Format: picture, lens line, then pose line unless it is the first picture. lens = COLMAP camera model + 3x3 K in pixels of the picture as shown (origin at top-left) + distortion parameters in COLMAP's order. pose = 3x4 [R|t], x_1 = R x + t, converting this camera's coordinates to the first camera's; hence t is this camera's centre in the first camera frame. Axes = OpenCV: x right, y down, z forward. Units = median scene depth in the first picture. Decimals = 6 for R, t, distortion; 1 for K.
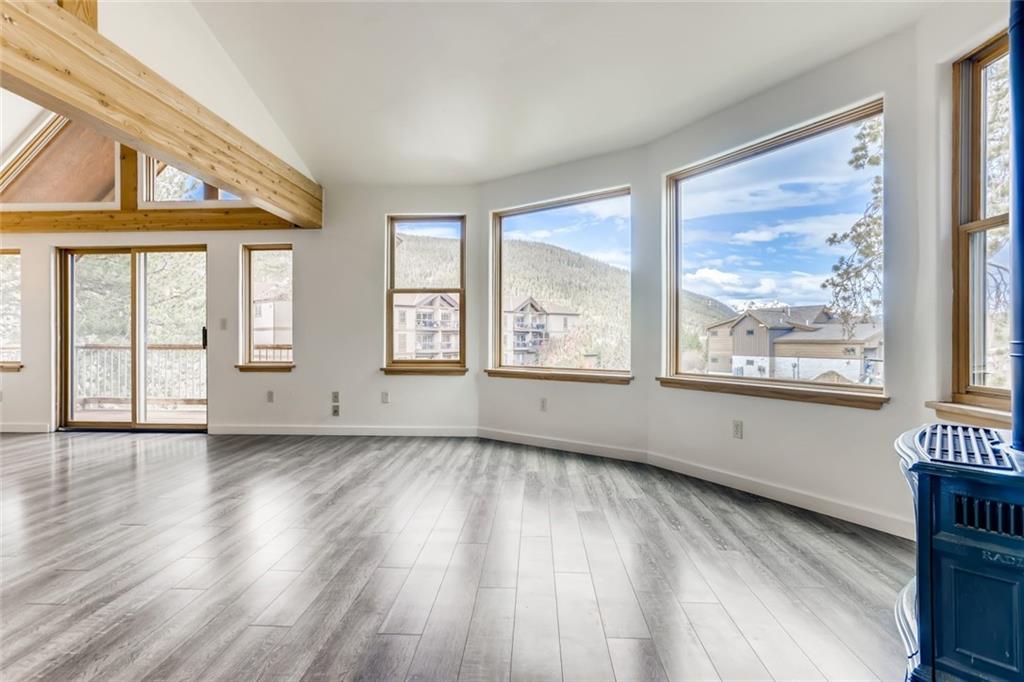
lens RADIAL K [[500.9, 0, 519.2], [0, 500.9, 337.7], [0, 0, 1]] dist [-0.005333, 0.005373]
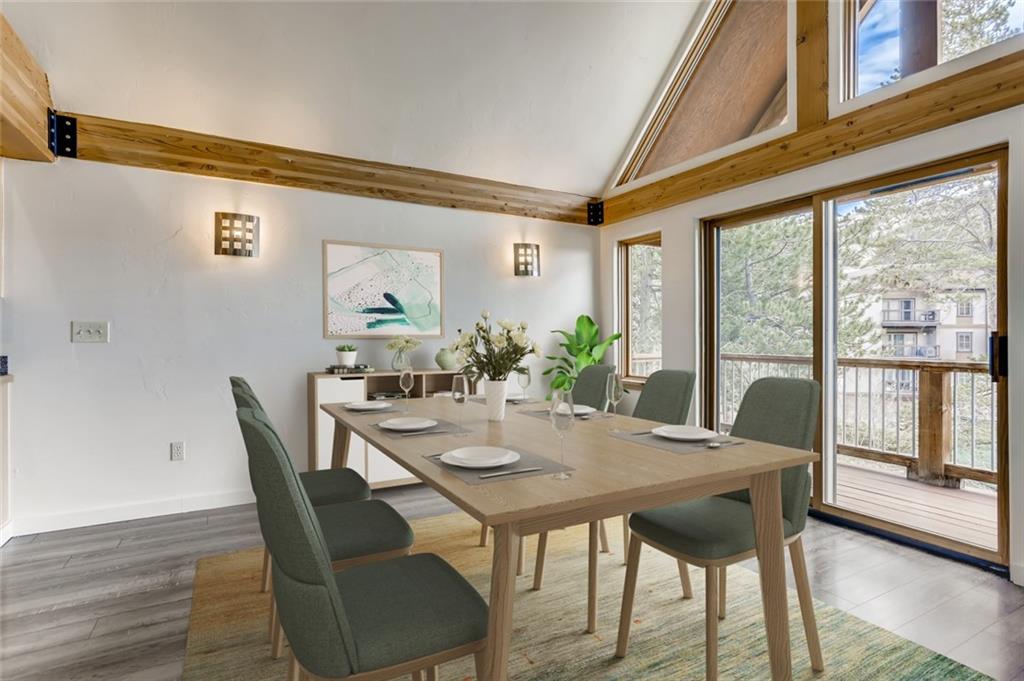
lens RADIAL K [[500.9, 0, 512.0], [0, 500.9, 339.5], [0, 0, 1]] dist [-0.005333, 0.005373]
pose [[0.547310, 0.005251, -0.836914, -0.489658], [0.001002, 0.999975, 0.006930, -0.018268], [0.836930, -0.004632, 0.547291, 0.401286]]
